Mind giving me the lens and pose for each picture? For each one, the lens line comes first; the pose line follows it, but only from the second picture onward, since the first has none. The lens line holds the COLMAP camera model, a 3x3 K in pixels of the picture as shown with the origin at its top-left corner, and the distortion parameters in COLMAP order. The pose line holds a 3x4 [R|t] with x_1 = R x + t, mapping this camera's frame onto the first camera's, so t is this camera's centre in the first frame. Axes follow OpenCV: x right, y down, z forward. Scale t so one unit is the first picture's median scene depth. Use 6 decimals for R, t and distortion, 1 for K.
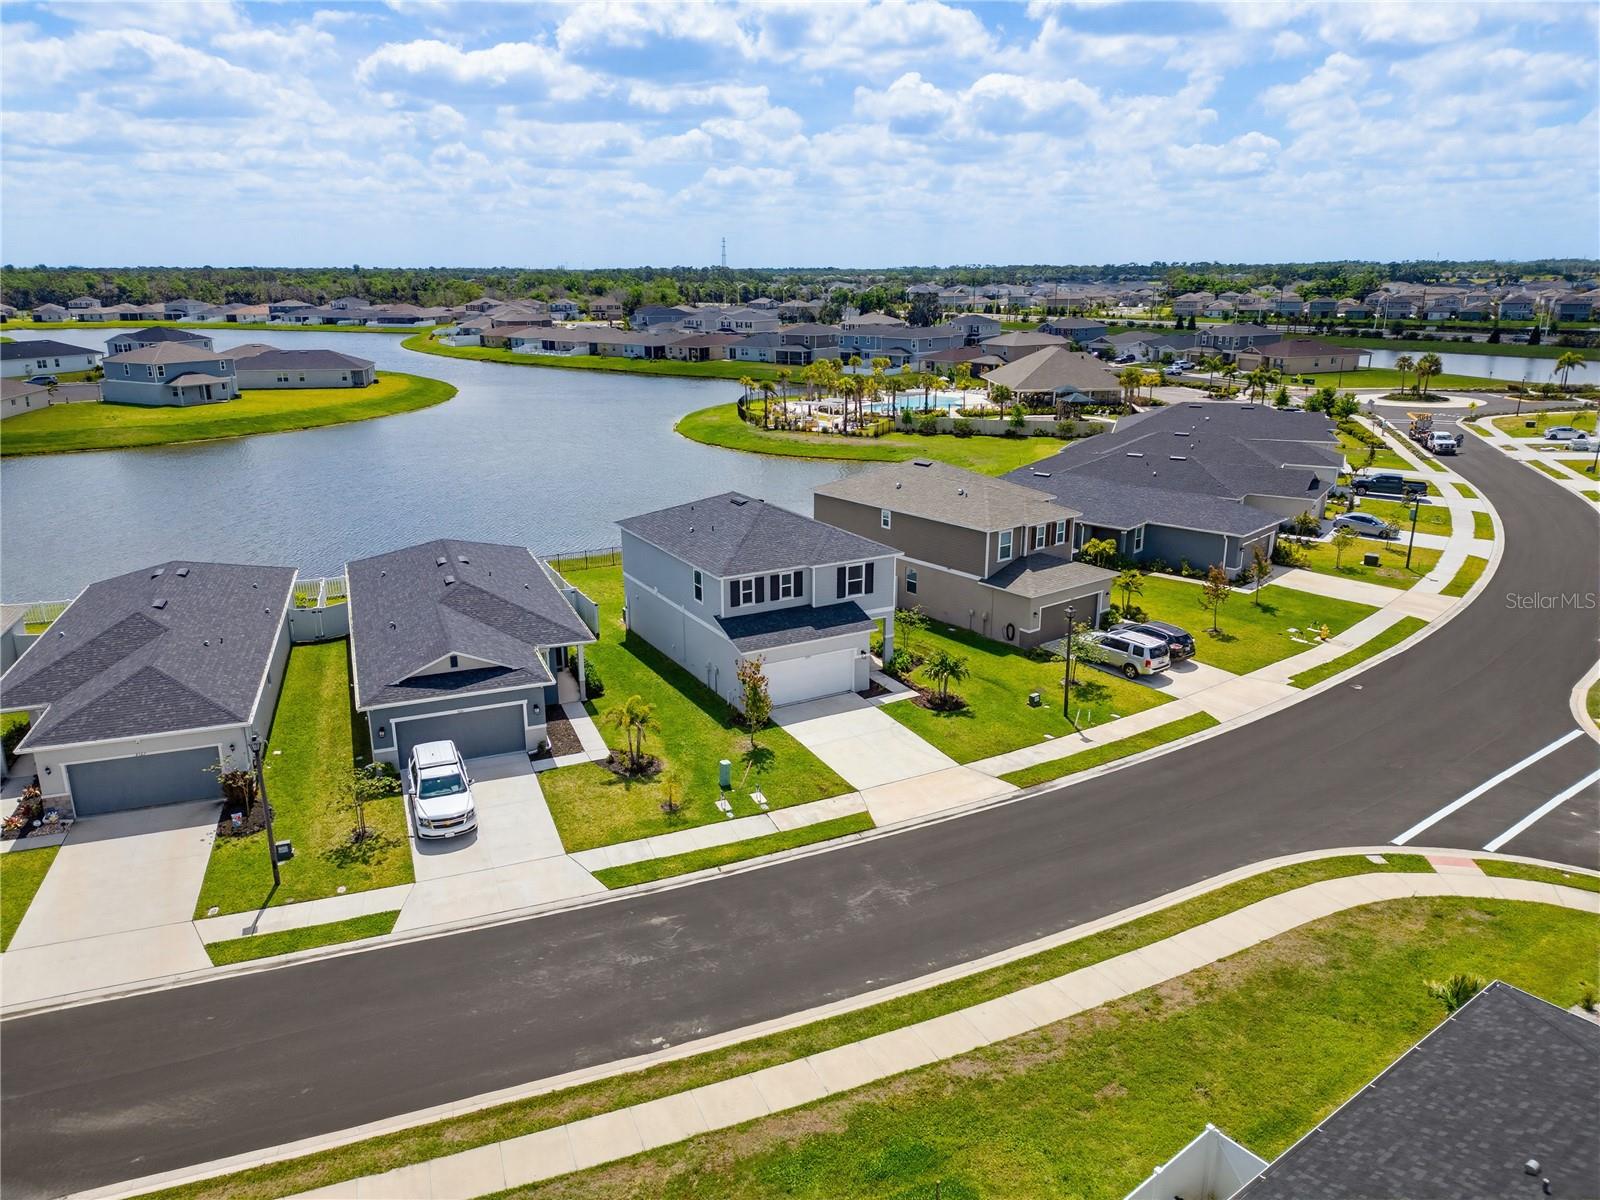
lens RADIAL K [[1110.1, 0, 803.4], [0, 1110.1, 618.7], [0, 0, 1]] dist [0.060649, -0.048504]
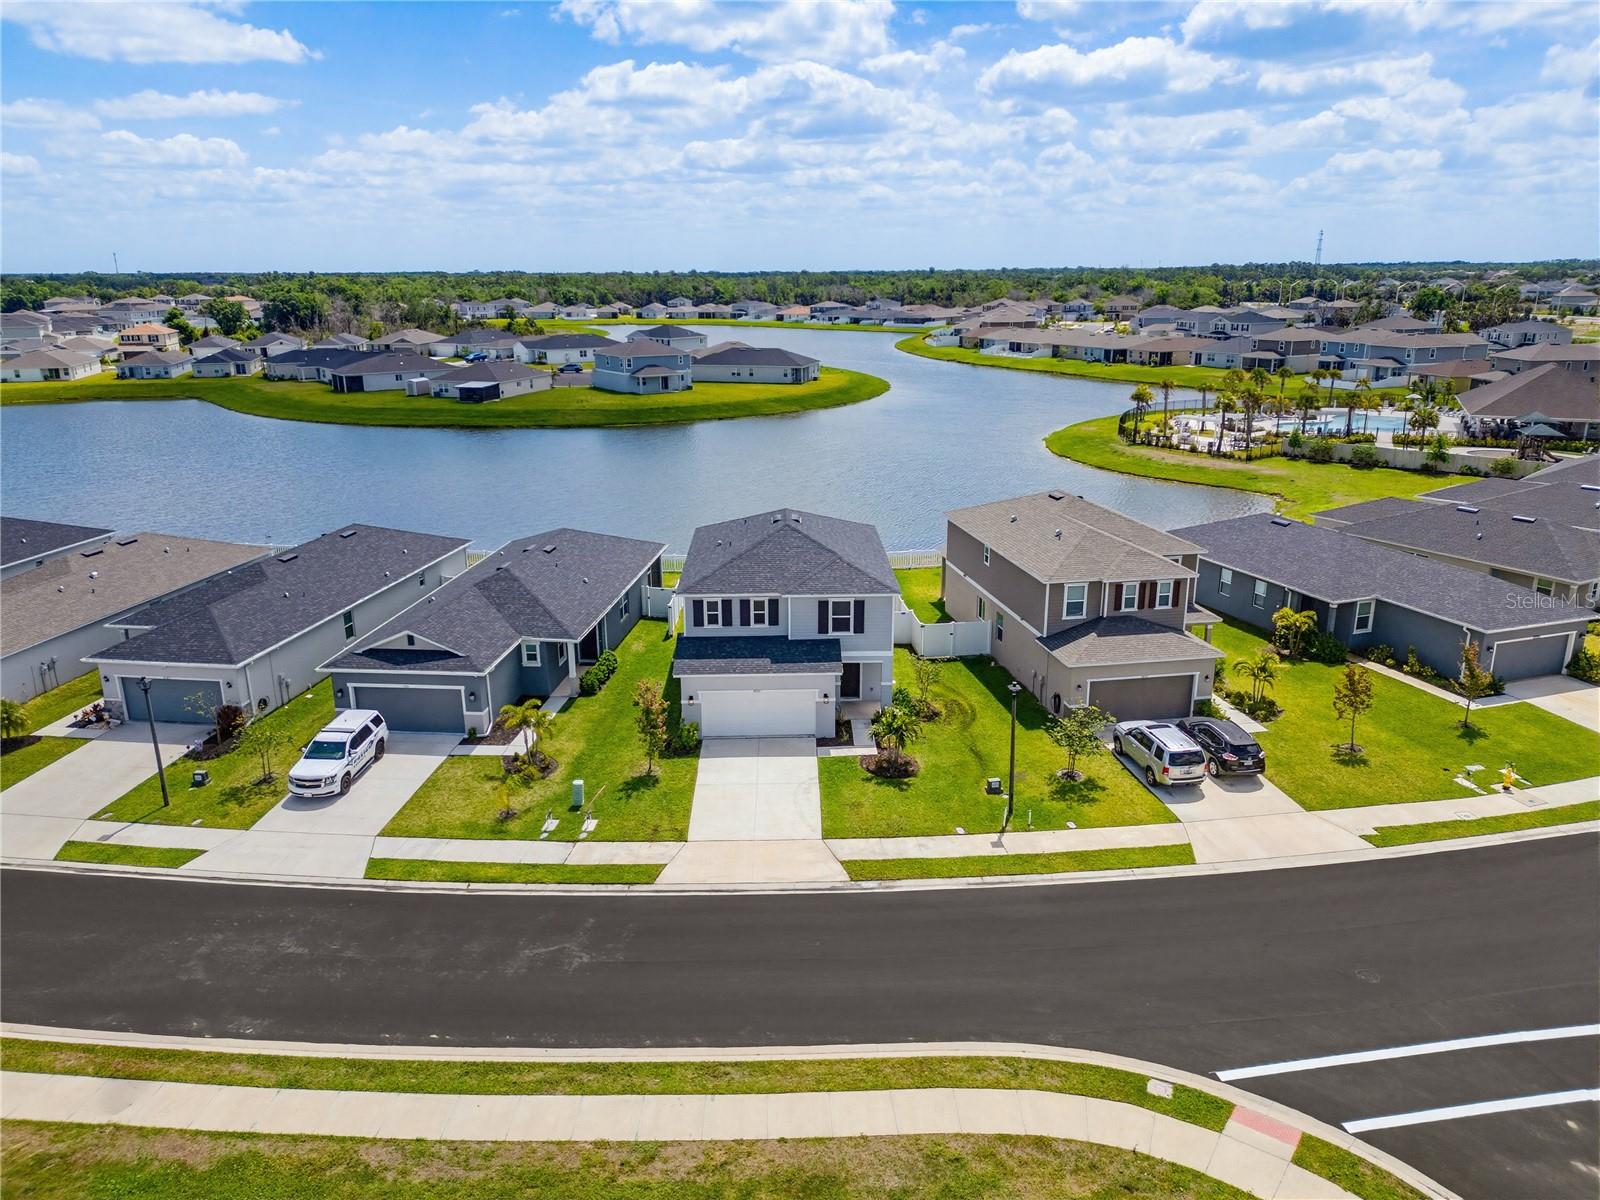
lens RADIAL K [[1110.1, 0, 803.3], [0, 1110.1, 629.1], [0, 0, 1]] dist [0.060649, -0.048504]
pose [[0.883817, 0.140166, -0.446342, 0.446907], [-0.136100, 0.989832, 0.041343, -0.060826], [0.447599, 0.024207, 0.893907, 0.179378]]
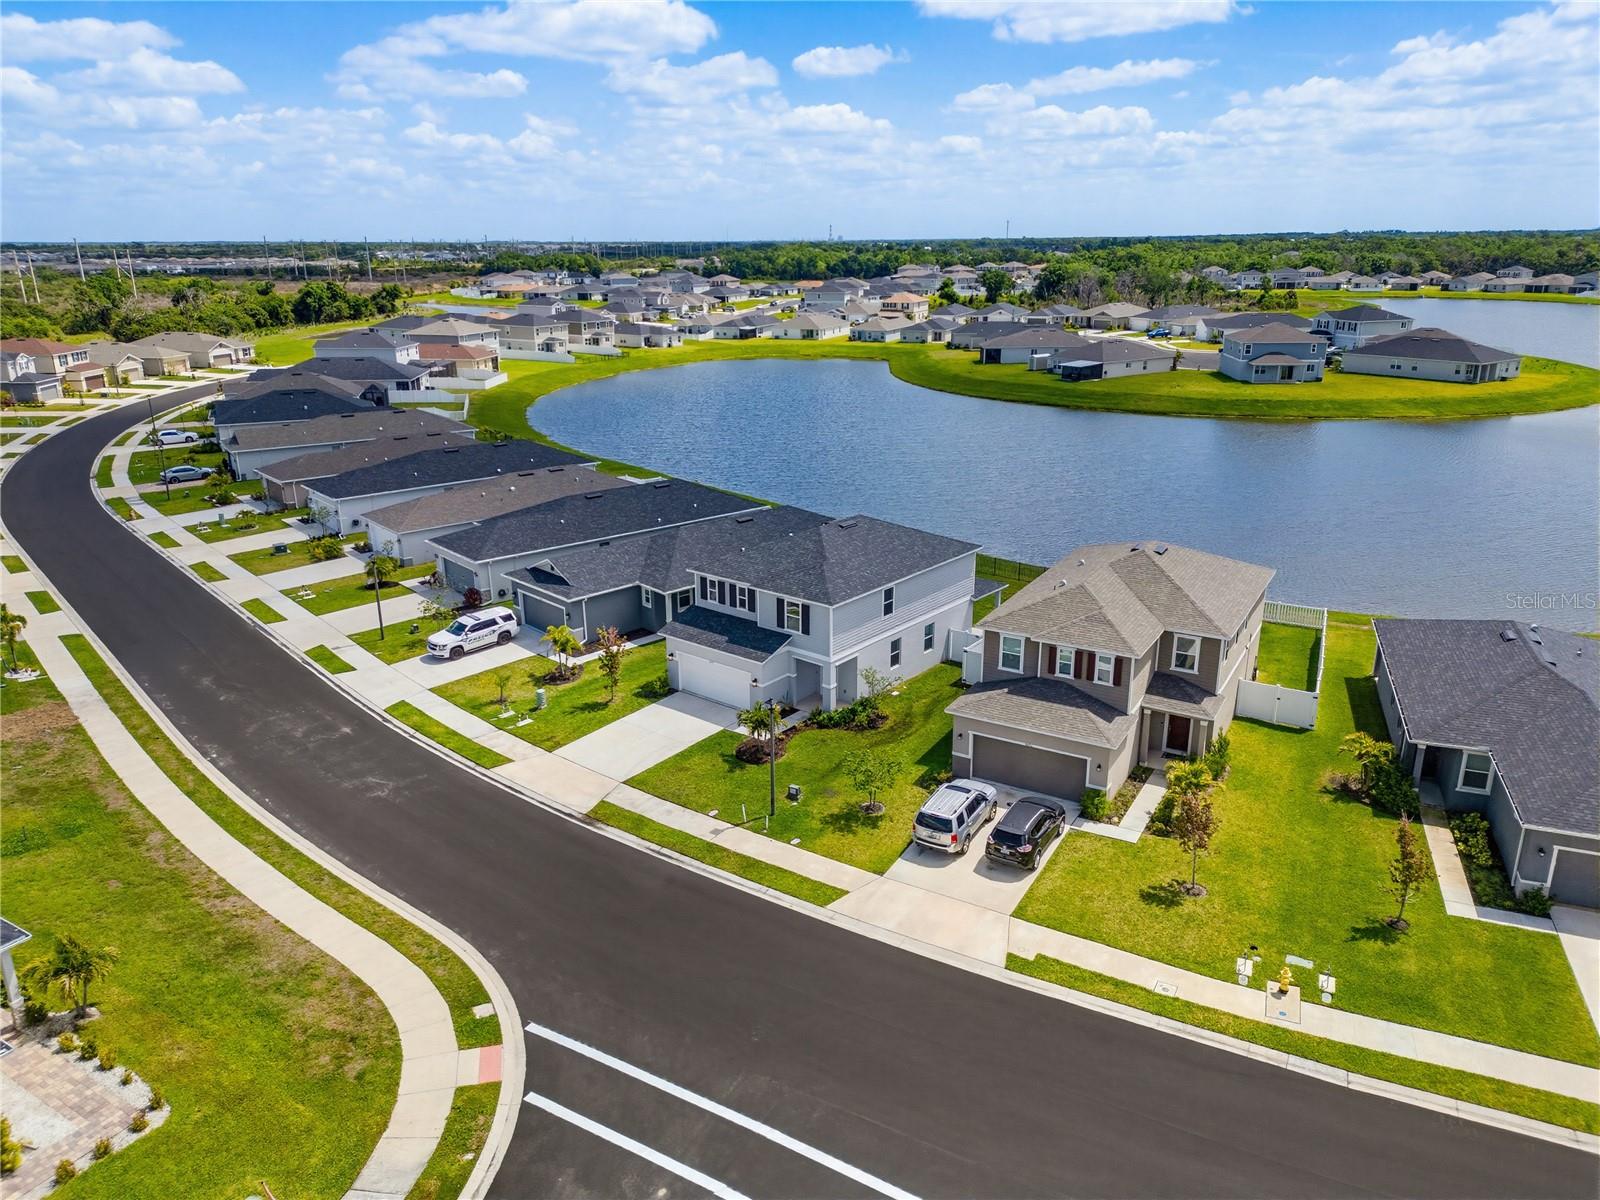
lens RADIAL K [[1110.1, 0, 796.7], [0, 1110.1, 639.7], [0, 0, 1]] dist [0.060649, -0.048504]
pose [[0.363189, 0.314788, -0.876928, 0.981635], [-0.272026, 0.936014, 0.223336, -0.251812], [0.891120, 0.157434, 0.425581, 0.603650]]
